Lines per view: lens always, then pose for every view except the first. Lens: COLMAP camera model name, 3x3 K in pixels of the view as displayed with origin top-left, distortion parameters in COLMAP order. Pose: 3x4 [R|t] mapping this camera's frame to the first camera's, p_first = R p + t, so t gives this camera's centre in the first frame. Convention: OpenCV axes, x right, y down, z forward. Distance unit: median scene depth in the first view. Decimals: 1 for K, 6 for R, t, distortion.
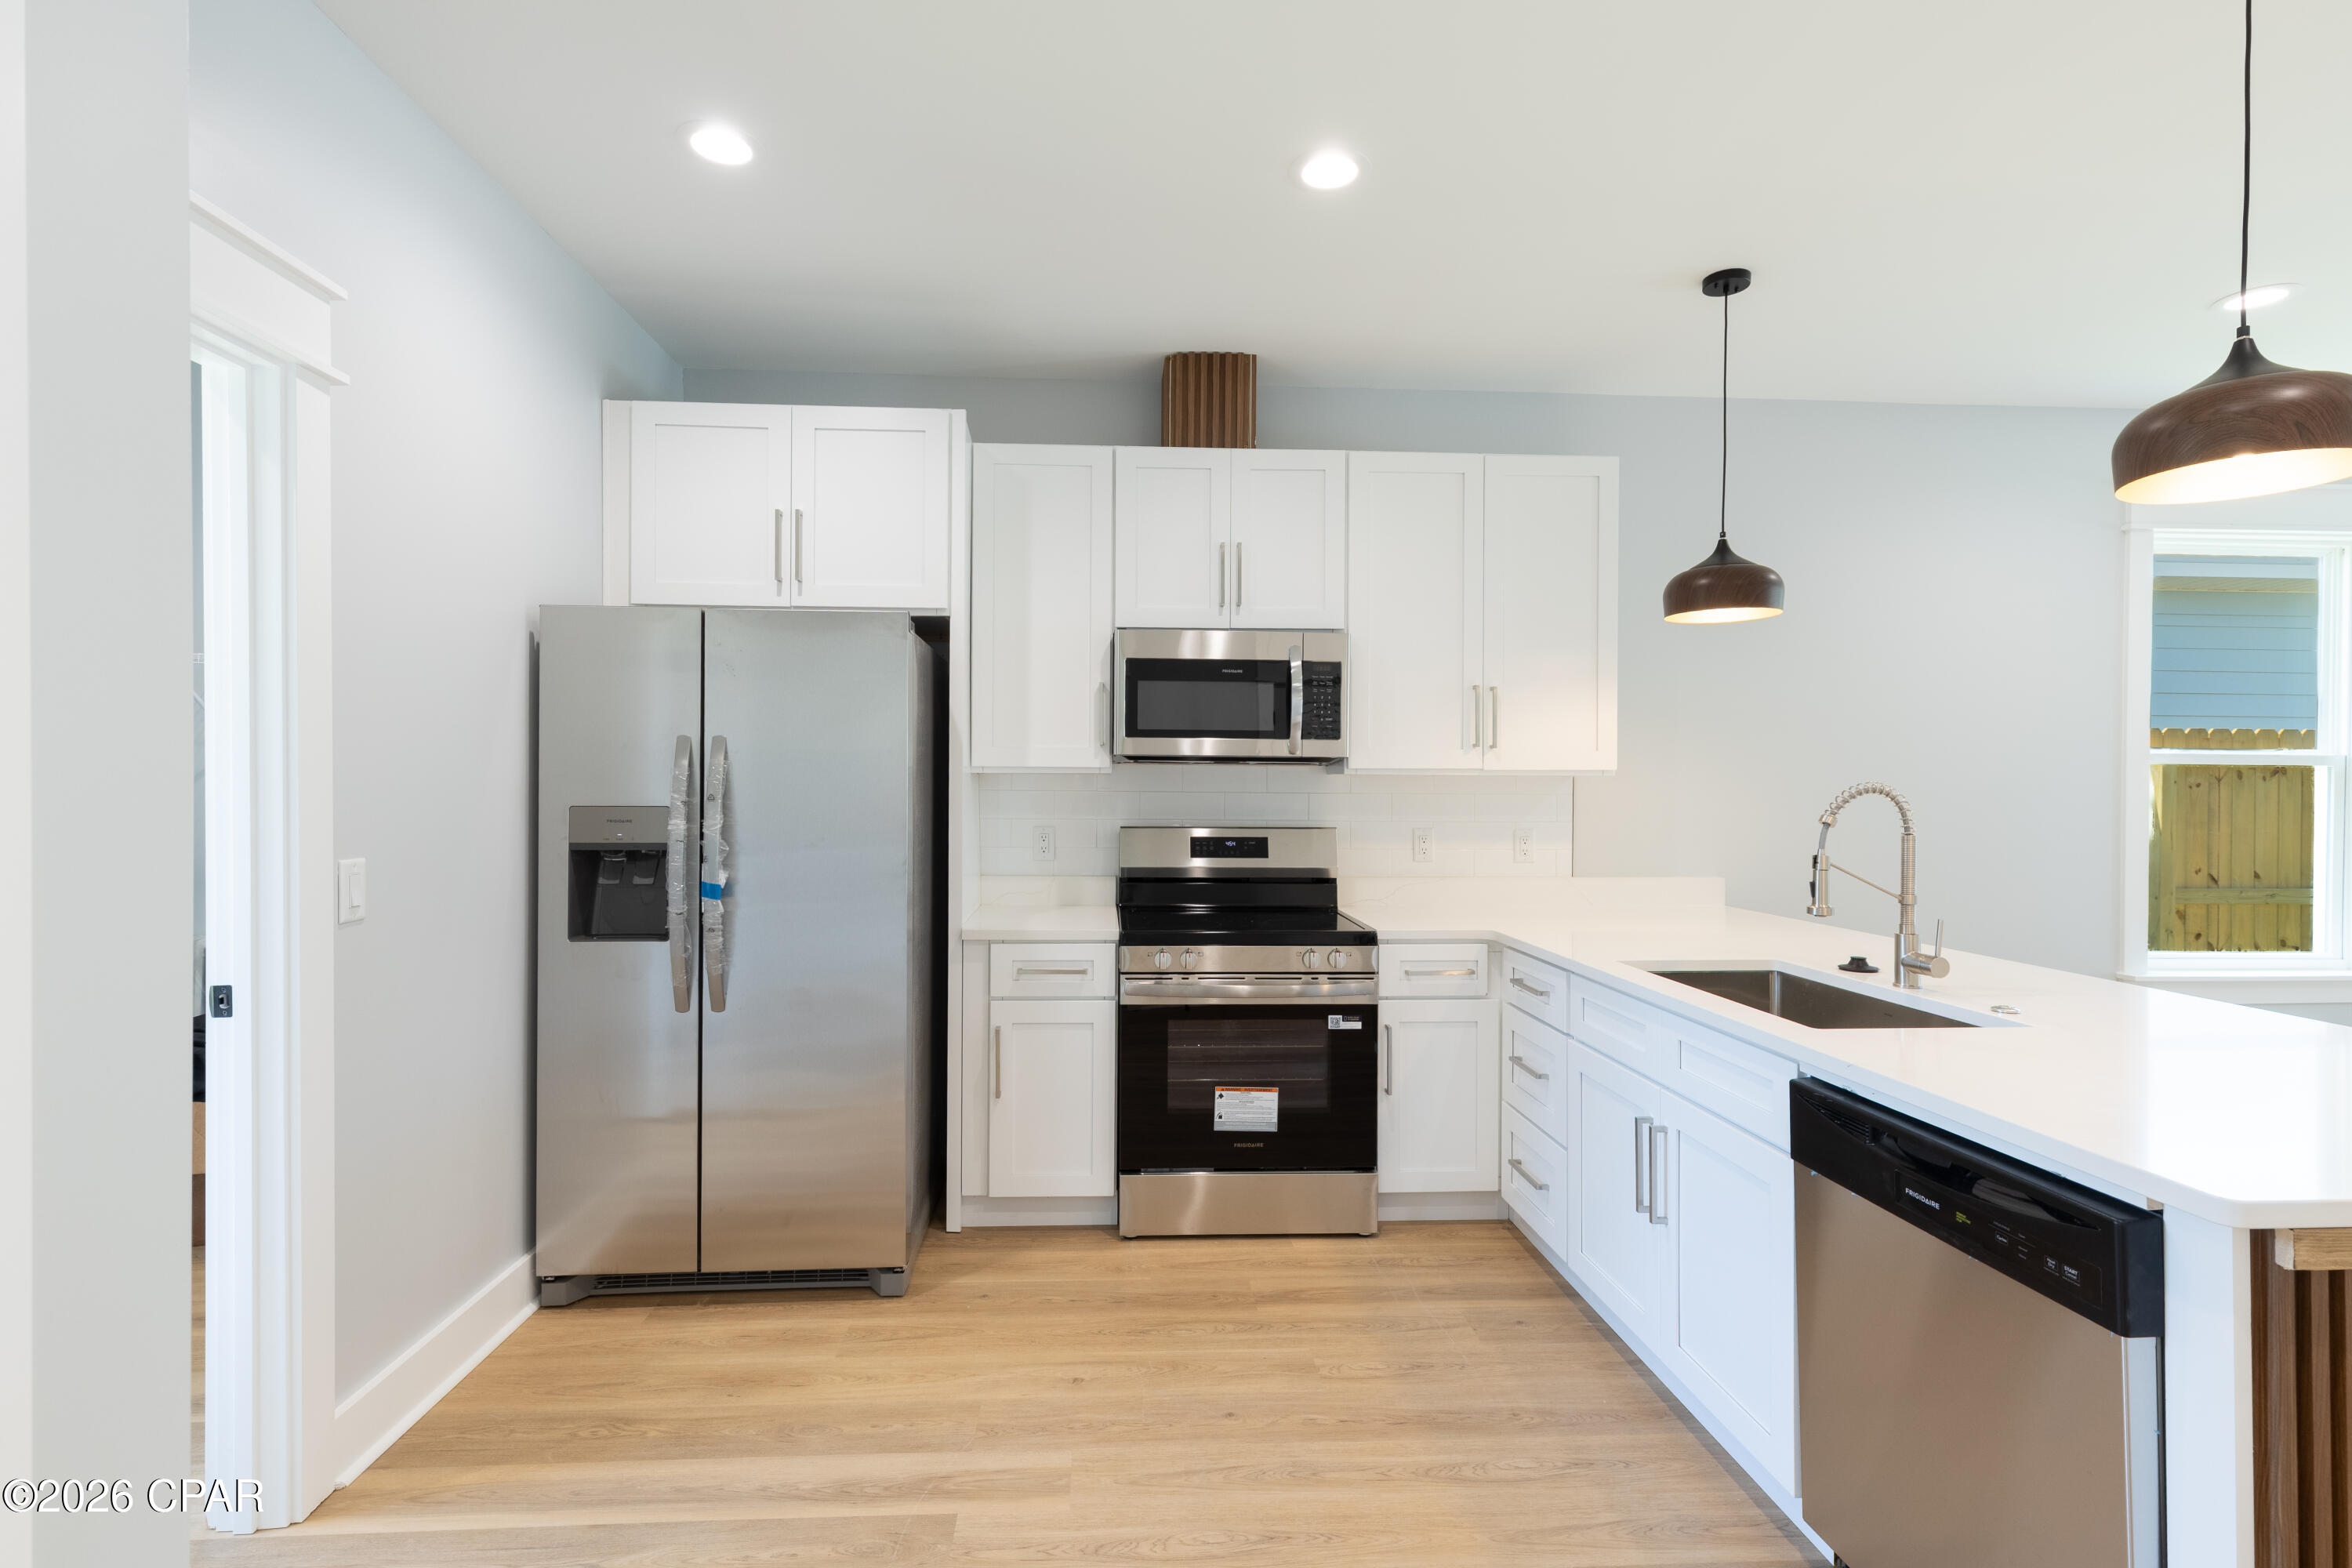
lens RADIAL K [[1066.3, 0, 1169.0], [0, 1066.3, 776.0], [0, 0, 1]] dist [0.000649, -0.000353]
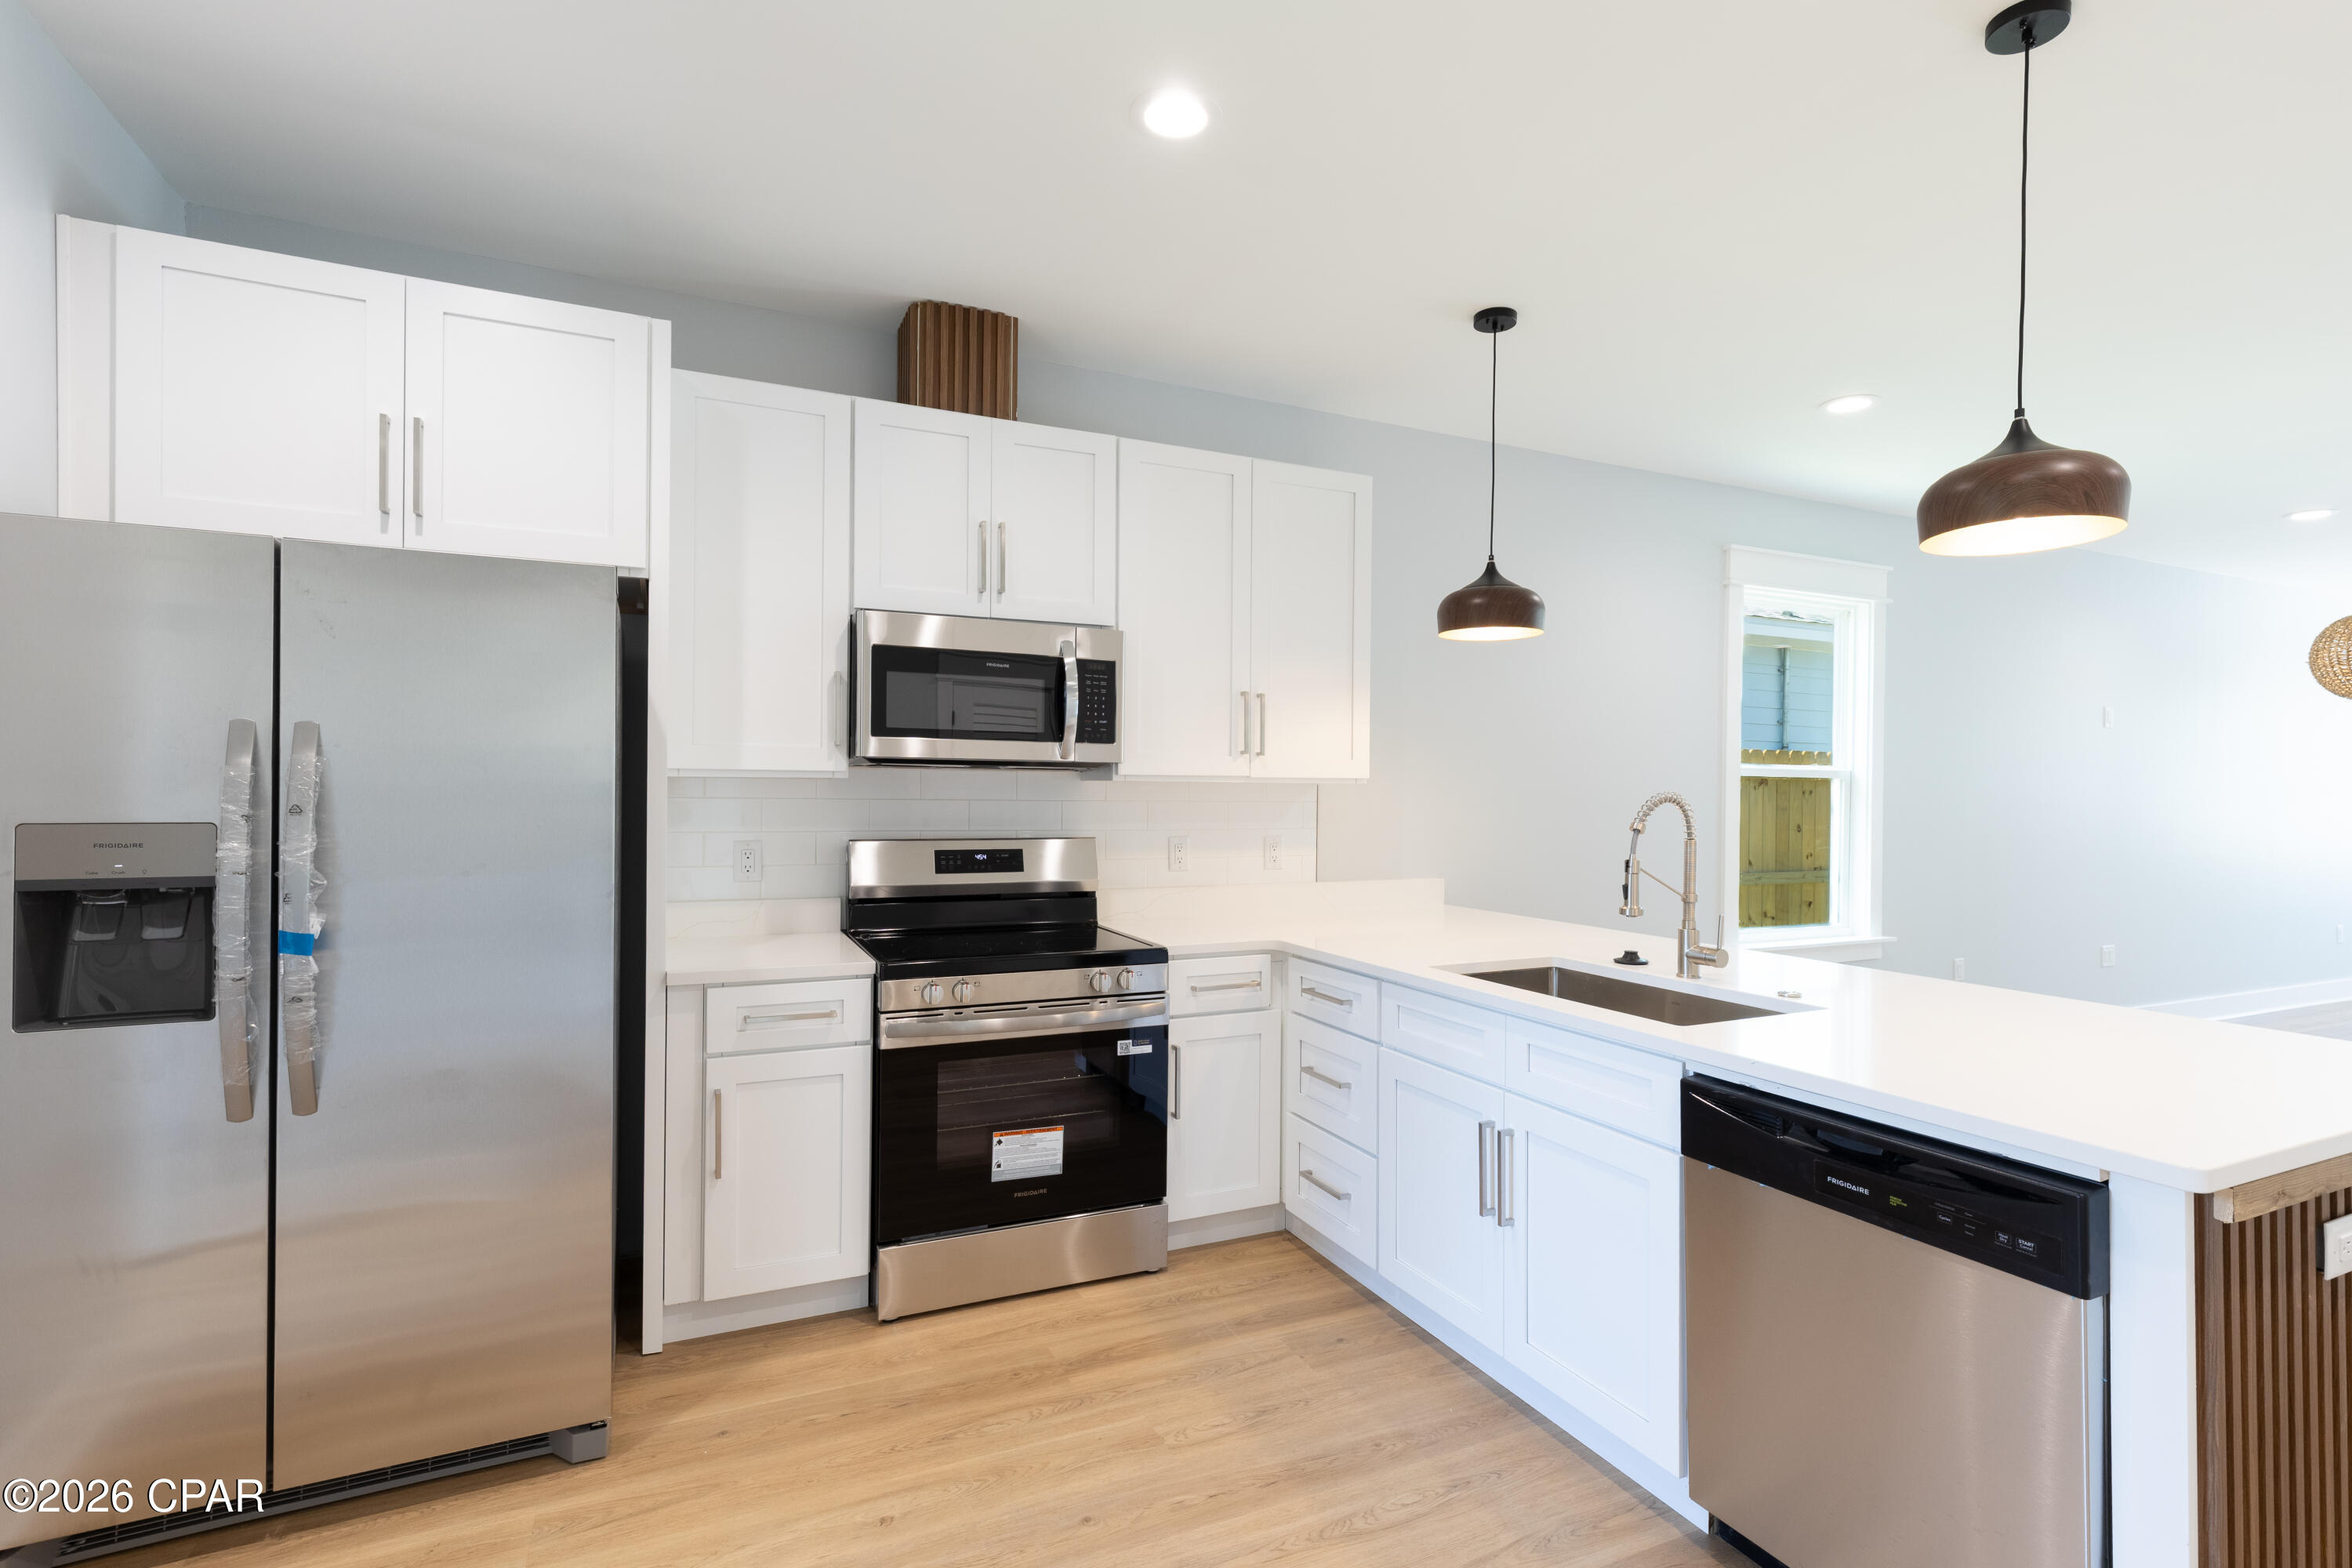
lens RADIAL K [[1066.7, 0, 1231.7], [0, 1066.7, 786.6], [0, 0, 1]] dist [0.001791, -0.000591]
pose [[0.924697, 0.003788, 0.380684, -0.126080], [-0.005662, 0.999977, 0.003805, -0.000964], [-0.380661, -0.005674, 0.924697, 0.118447]]
